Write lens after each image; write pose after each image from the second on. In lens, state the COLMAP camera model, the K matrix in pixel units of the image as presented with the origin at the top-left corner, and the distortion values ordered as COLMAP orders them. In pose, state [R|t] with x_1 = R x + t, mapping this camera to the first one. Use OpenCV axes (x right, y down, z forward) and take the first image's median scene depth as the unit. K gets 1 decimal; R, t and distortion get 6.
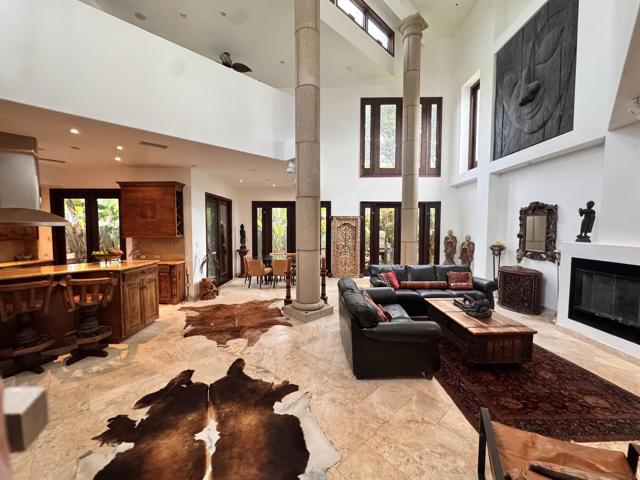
lens RADIAL K [[254.8, 0, 319.0], [0, 254.8, 239.7], [0, 0, 1]] dist [-0.002029, -0.000614]
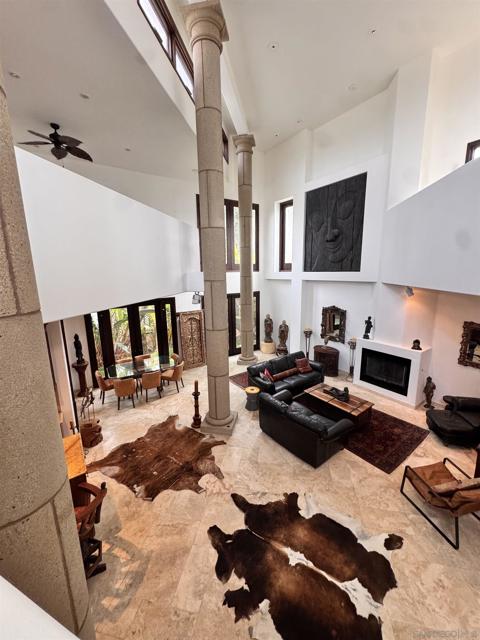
lens RADIAL K [[254.8, 0, 240.7], [0, 254.8, 320.5], [0, 0, 1]] dist [-0.002029, -0.000614]
pose [[0.810754, -0.126853, 0.571477, -0.557370], [0.047799, 0.987324, 0.151348, -0.341146], [-0.583432, -0.095390, 0.806541, 0.051490]]
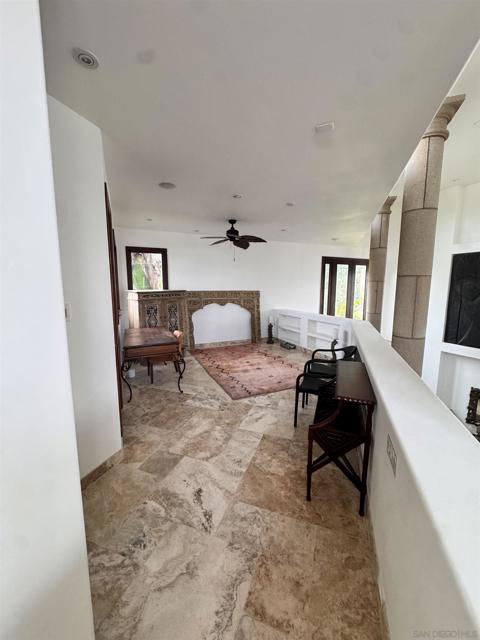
lens RADIAL K [[254.8, 0, 243.8], [0, 254.8, 321.2], [0, 0, 1]] dist [-0.002029, -0.000614]
pose [[0.898022, -0.059418, 0.435920, -0.886145], [0.022330, 0.995717, 0.089722, -0.678669], [-0.439384, -0.070838, 0.895502, 0.426209]]
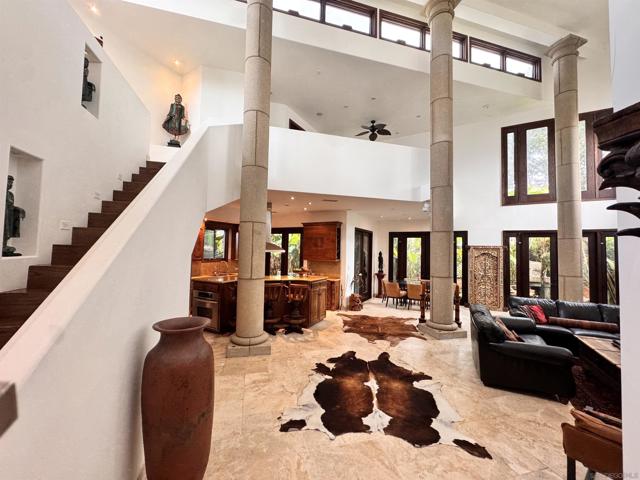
lens RADIAL K [[254.8, 0, 319.6], [0, 254.8, 240.0], [0, 0, 1]] dist [-0.002029, -0.000614]
pose [[0.878938, -0.001984, -0.476932, 0.021082], [-0.044982, 0.995189, -0.087038, -0.000356], [0.474810, 0.097955, 0.874620, -0.278852]]
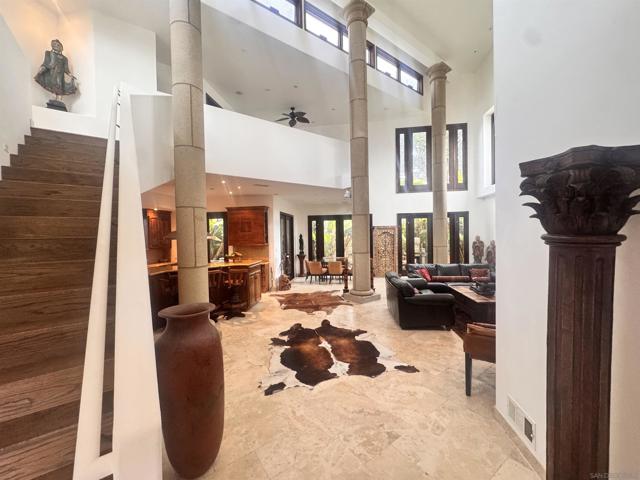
lens RADIAL K [[254.8, 0, 319.8], [0, 254.8, 240.0], [0, 0, 1]] dist [-0.002029, -0.000614]
pose [[0.992152, -0.017732, -0.123772, -0.089889], [0.014163, 0.999460, -0.029662, 0.008786], [0.124231, 0.027677, 0.991867, -0.391099]]
